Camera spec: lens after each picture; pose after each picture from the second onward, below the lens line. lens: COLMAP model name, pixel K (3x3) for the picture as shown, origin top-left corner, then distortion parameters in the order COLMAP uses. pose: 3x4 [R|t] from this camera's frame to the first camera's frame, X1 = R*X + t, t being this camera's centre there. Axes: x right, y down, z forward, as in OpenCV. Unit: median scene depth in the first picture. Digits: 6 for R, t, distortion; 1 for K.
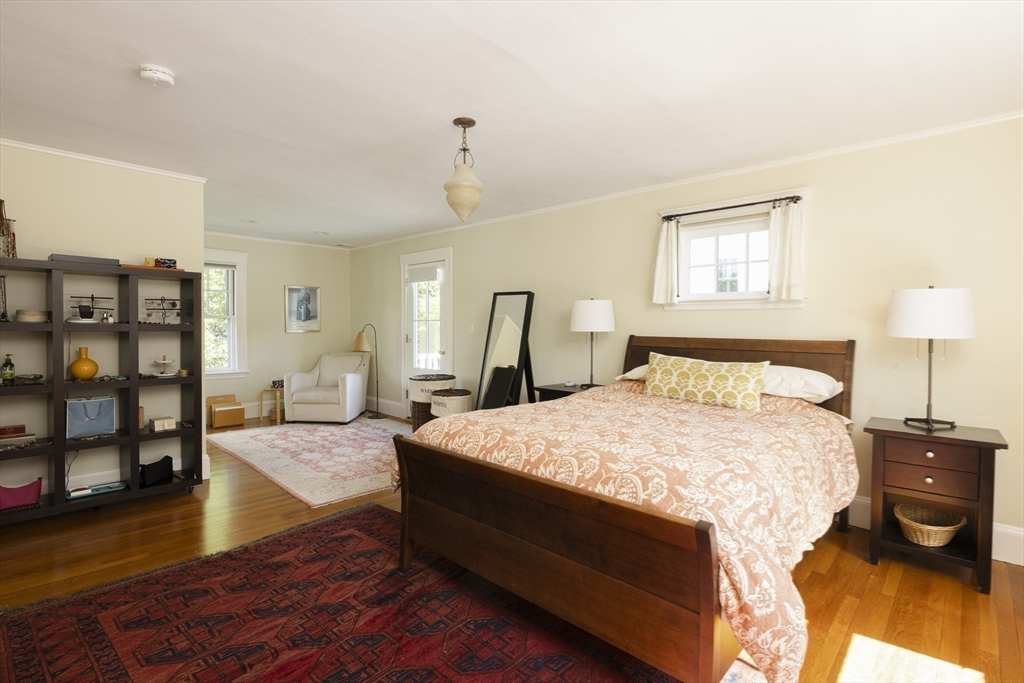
lens RADIAL K [[480.2, 0, 512.0], [0, 480.2, 341.5], [0, 0, 1]] dist [0.000745, 0.000114]
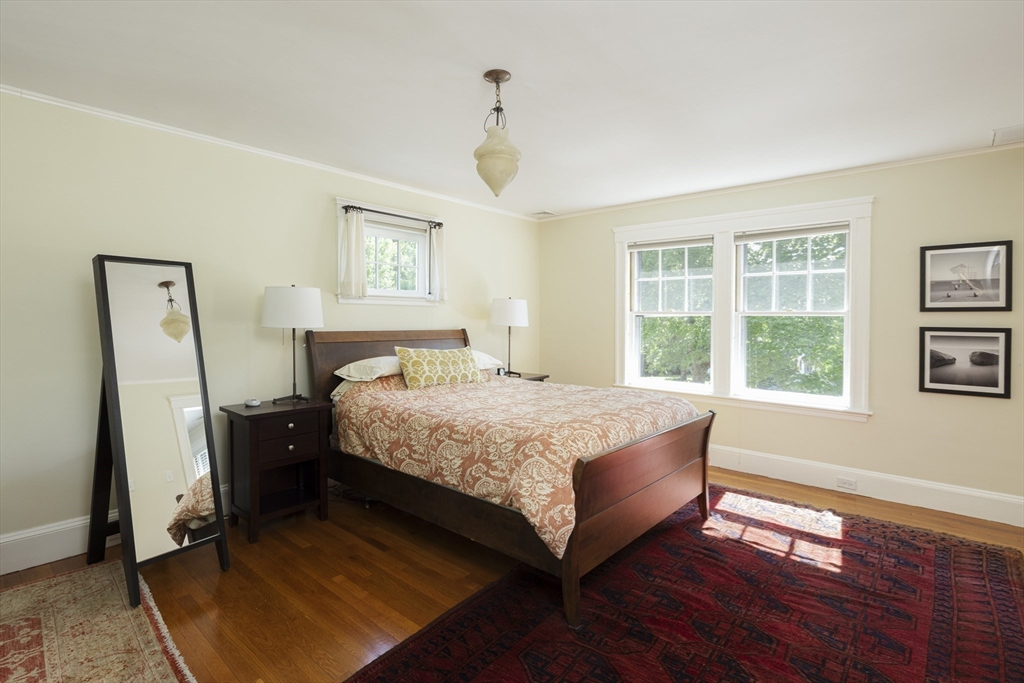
lens RADIAL K [[502.7, 0, 513.1], [0, 502.7, 336.4], [0, 0, 1]] dist [-0.001361, -0.000208]
pose [[-0.031765, -0.039664, 0.998708, -0.852257], [0.030846, 0.998697, 0.040644, -0.037996], [-0.999019, 0.032097, -0.030500, 0.881065]]
